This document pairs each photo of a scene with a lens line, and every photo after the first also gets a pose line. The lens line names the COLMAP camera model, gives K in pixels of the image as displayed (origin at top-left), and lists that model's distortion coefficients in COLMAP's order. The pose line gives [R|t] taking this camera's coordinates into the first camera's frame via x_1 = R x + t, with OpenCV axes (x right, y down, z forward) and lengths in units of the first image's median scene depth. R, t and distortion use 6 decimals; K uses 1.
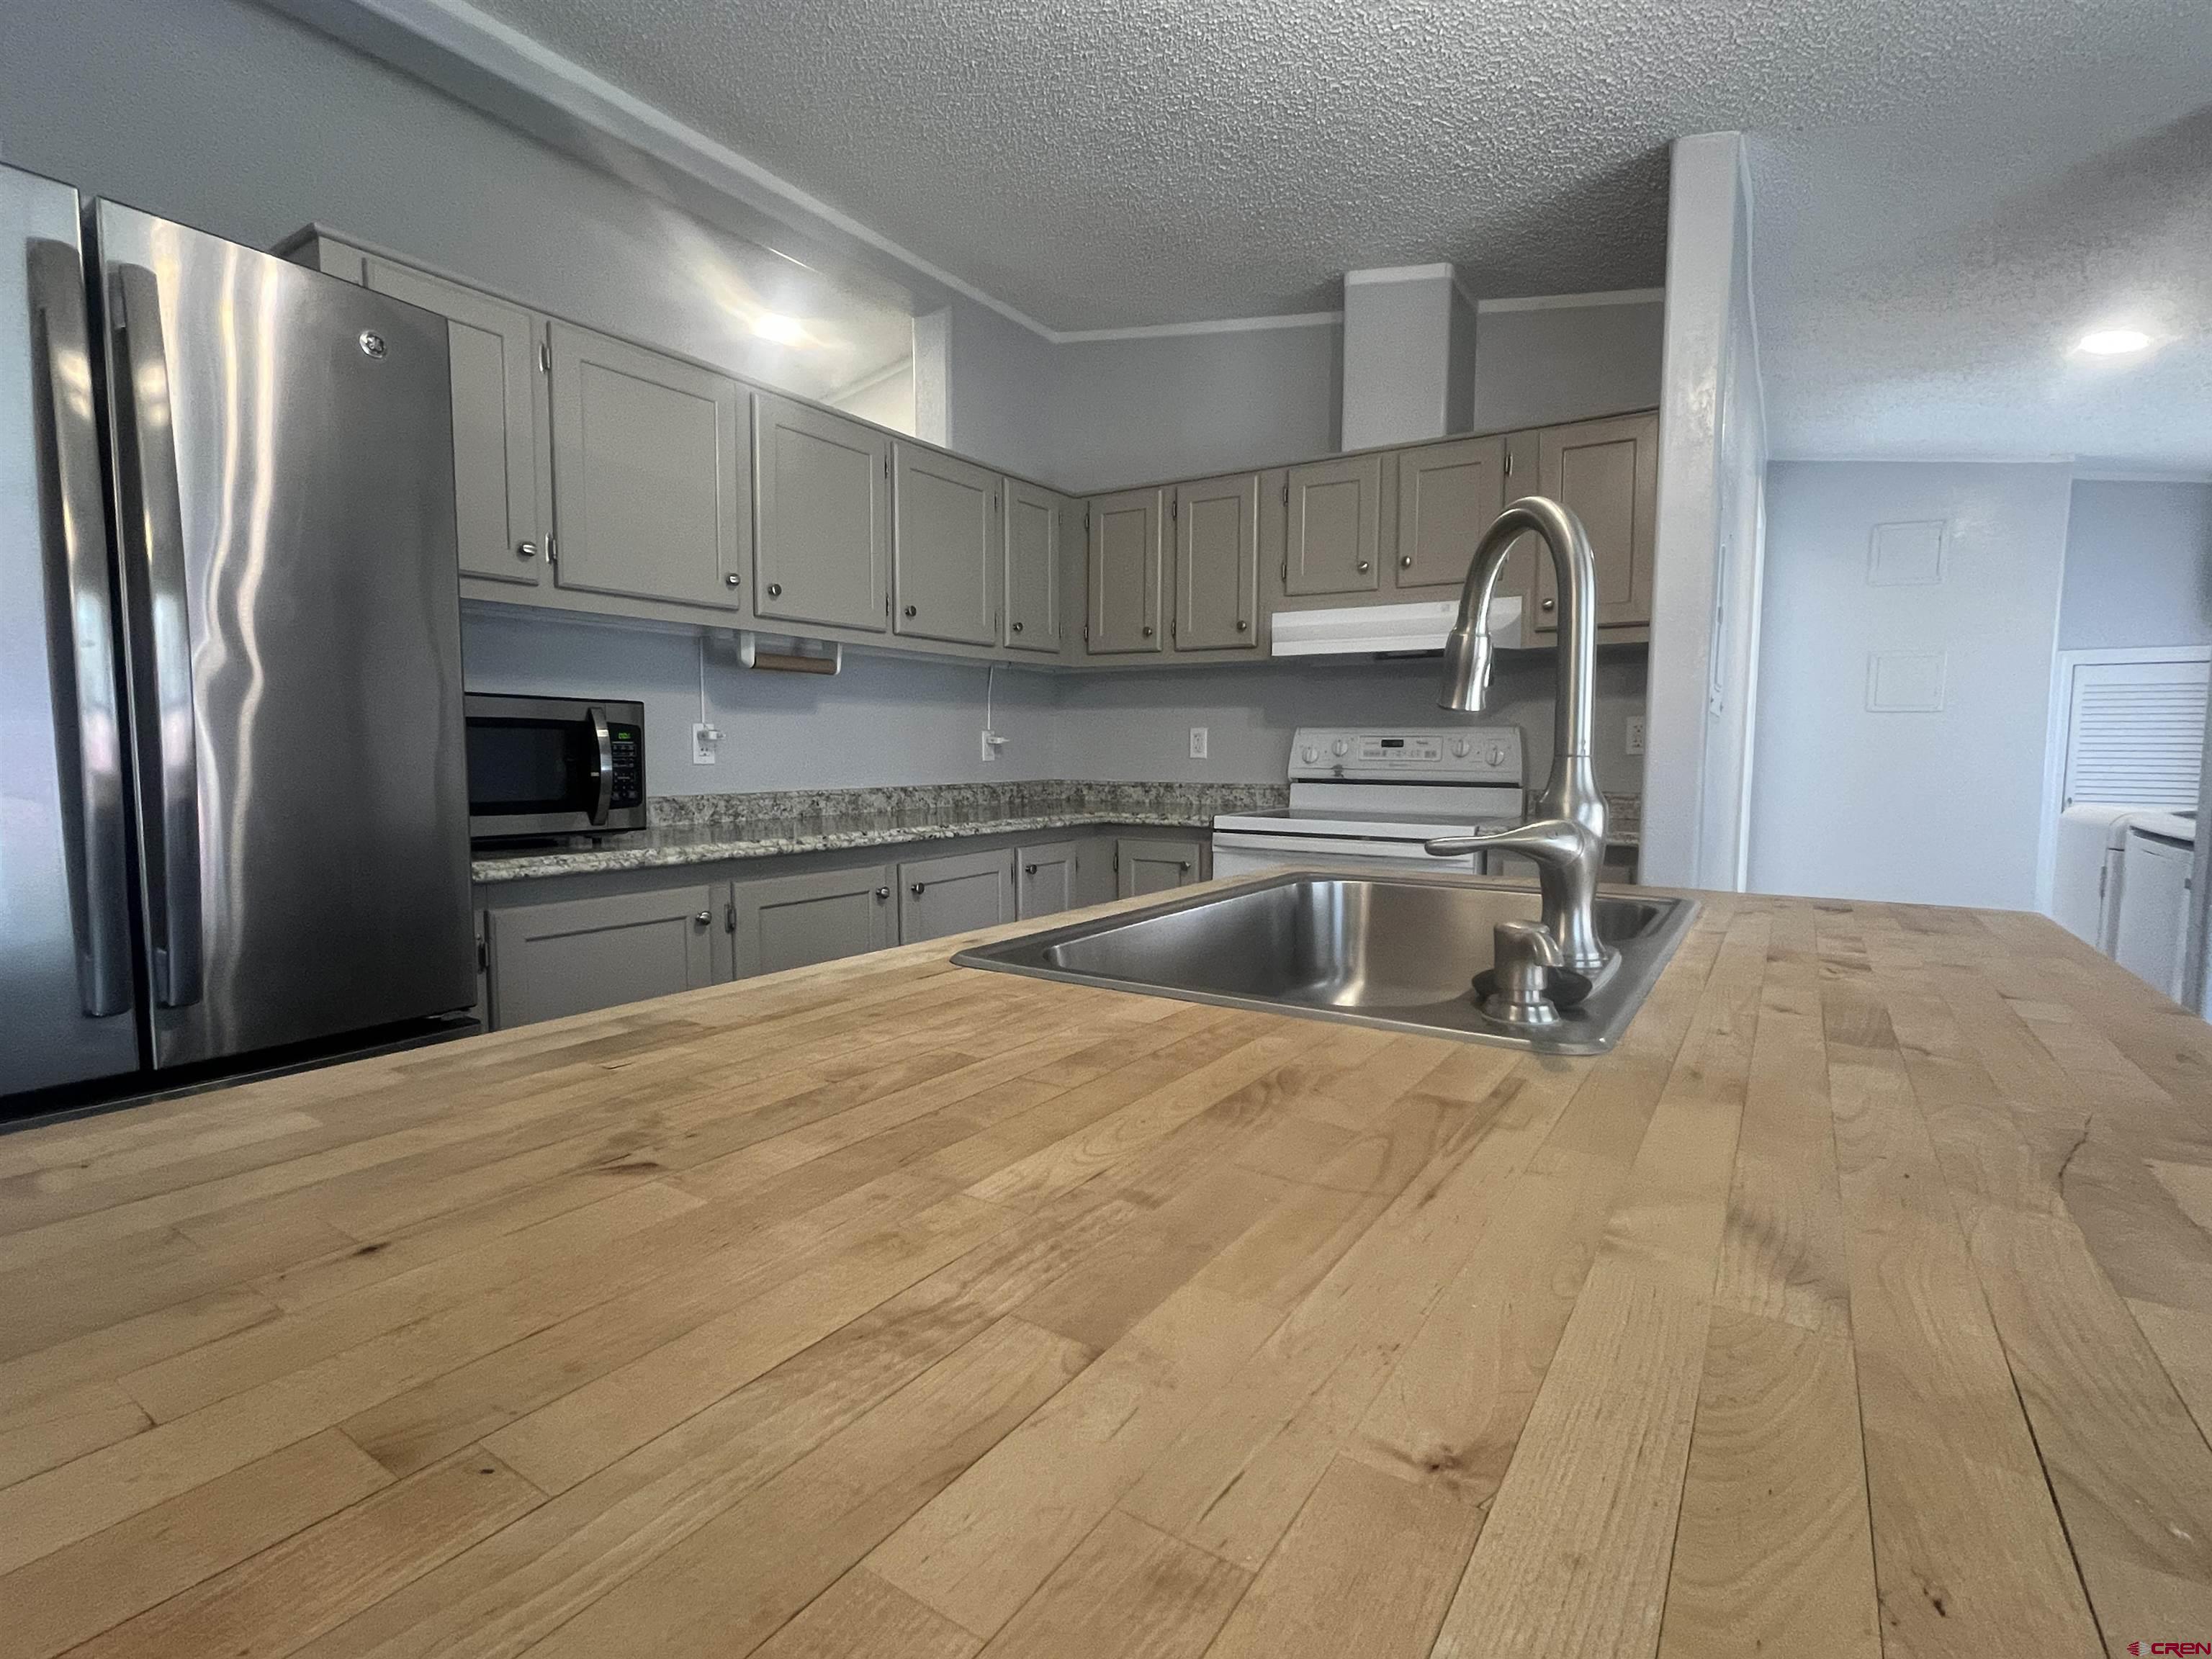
lens RADIAL K [[1056.4, 0, 1110.4], [0, 1056.4, 836.9], [0, 0, 1]] dist [-0.003710, -0.000291]
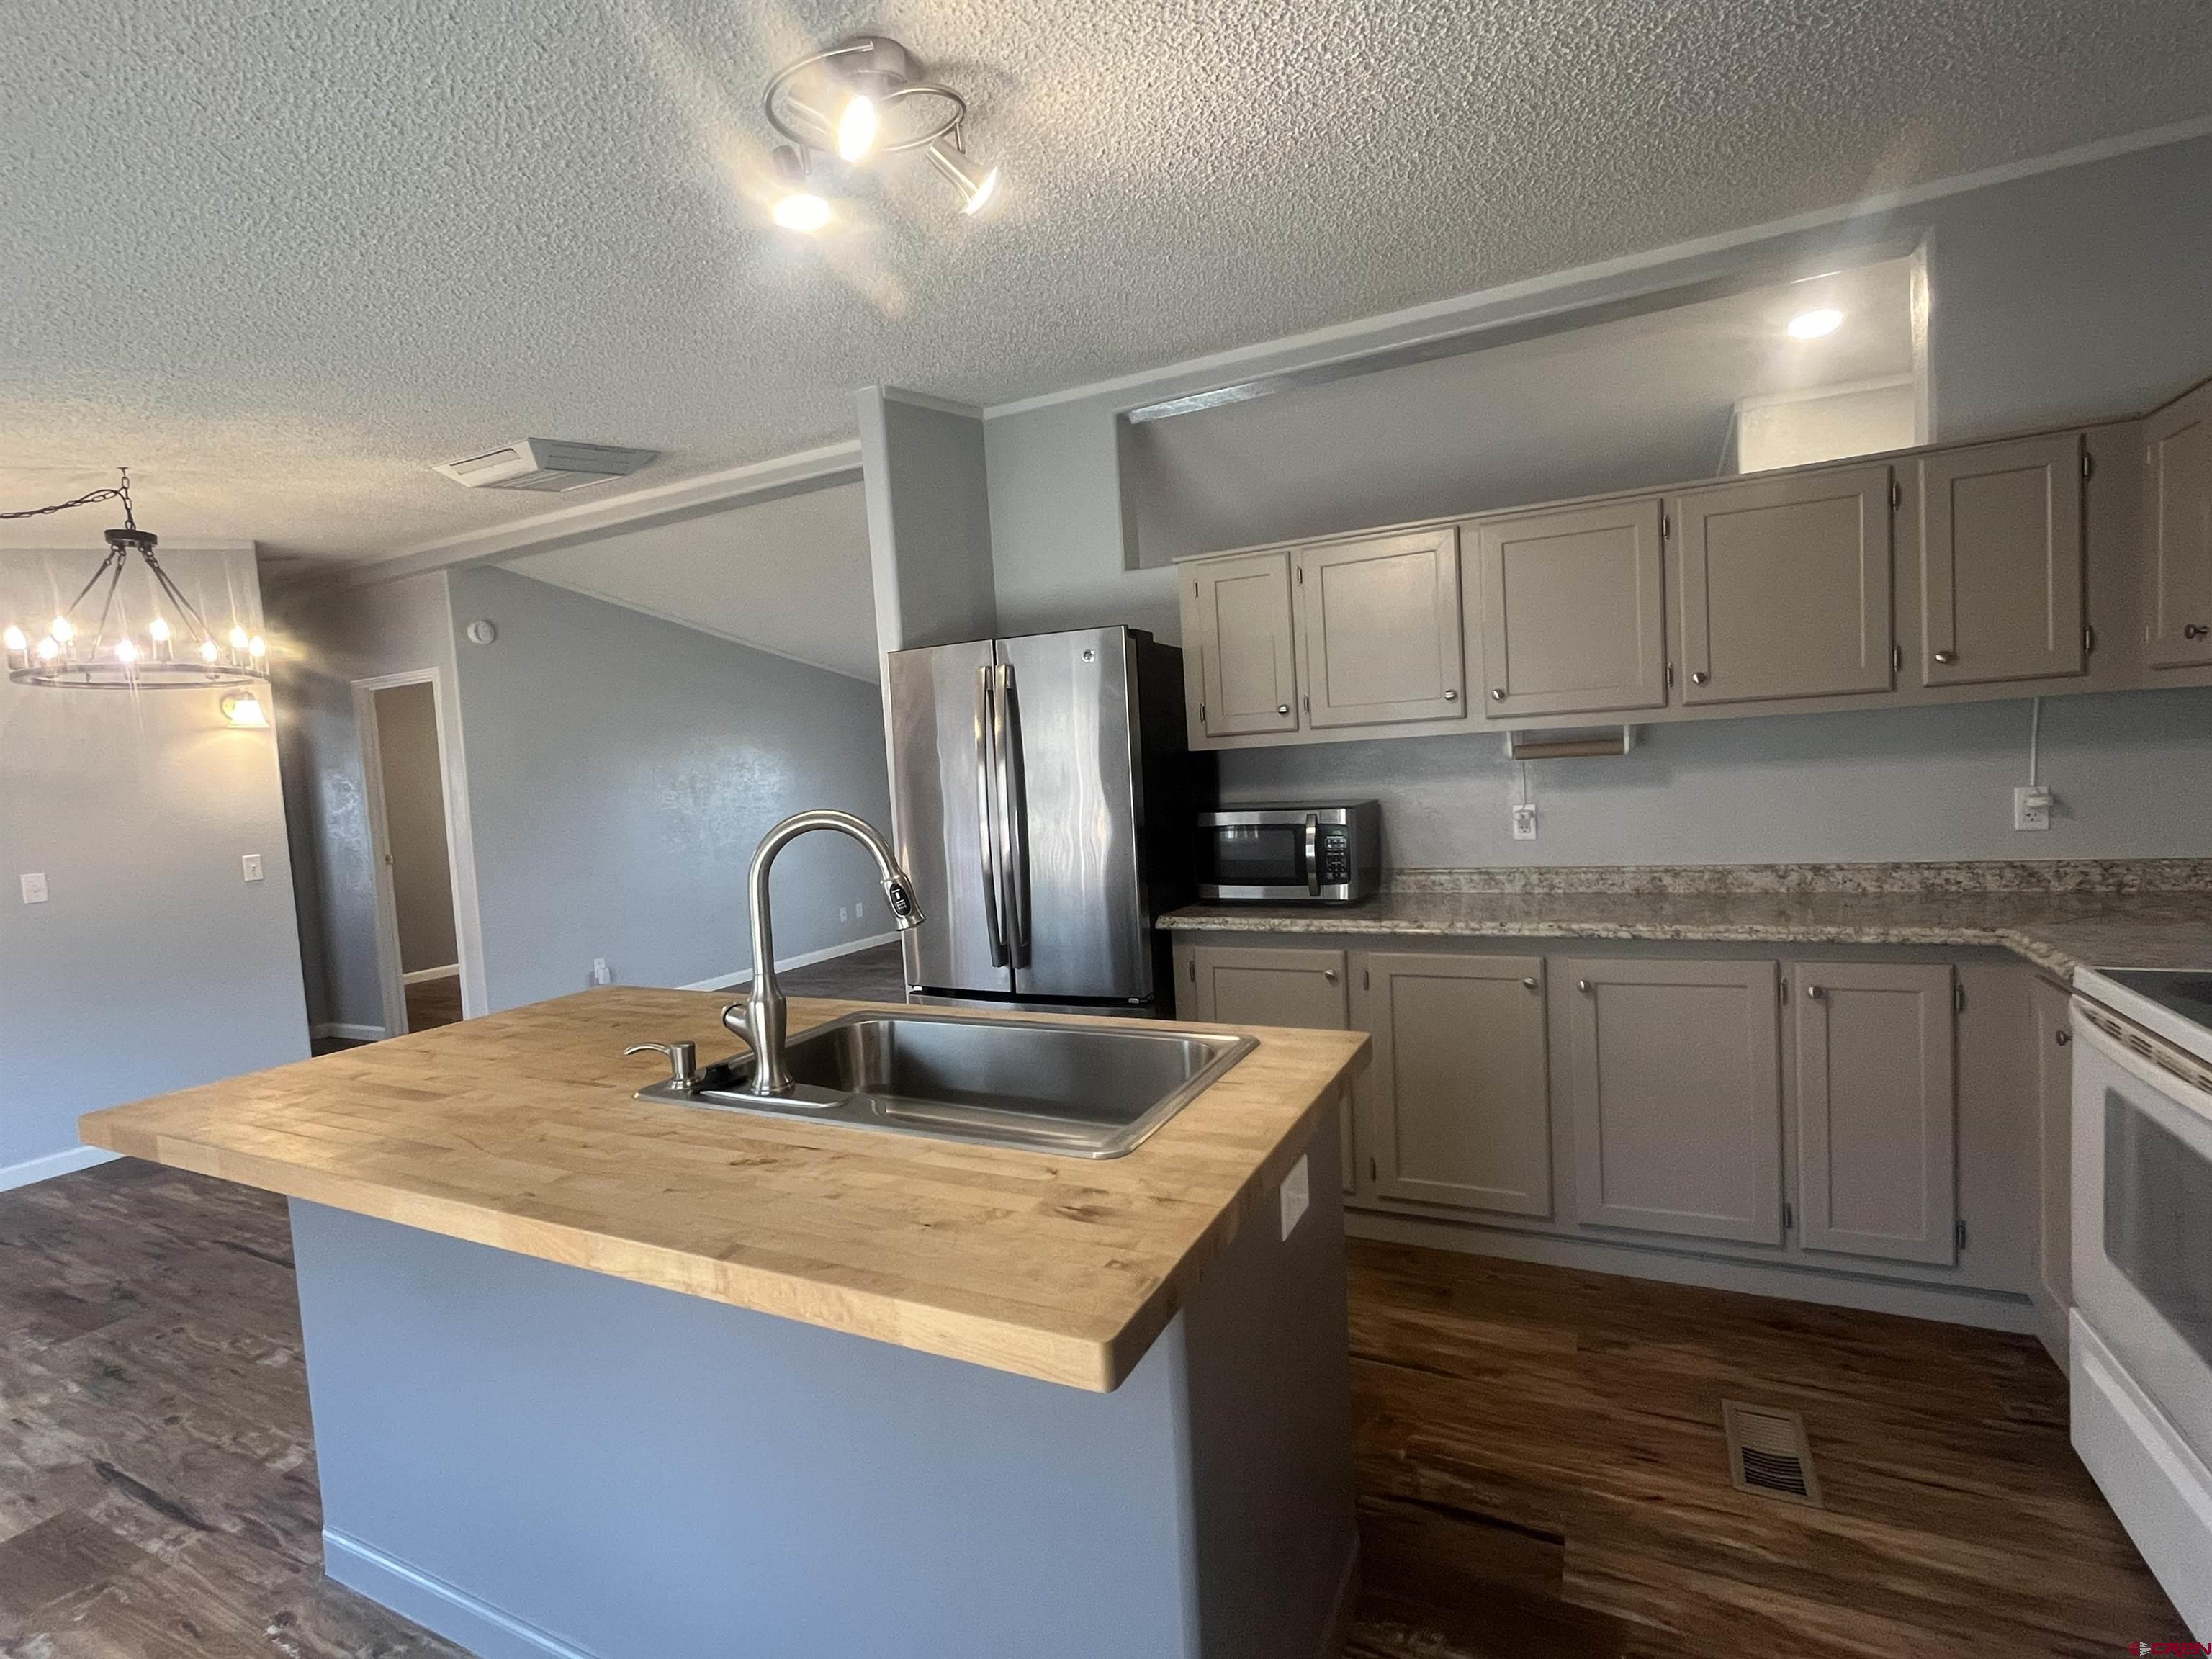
lens RADIAL K [[1056.4, 0, 1108.6], [0, 1056.4, 820.4], [0, 0, 1]] dist [-0.003710, -0.000291]
pose [[0.132858, 0.043318, -0.990188, 0.646341], [-0.023102, 0.998908, 0.040600, -0.120137], [0.990866, 0.017481, 0.133714, 0.392795]]
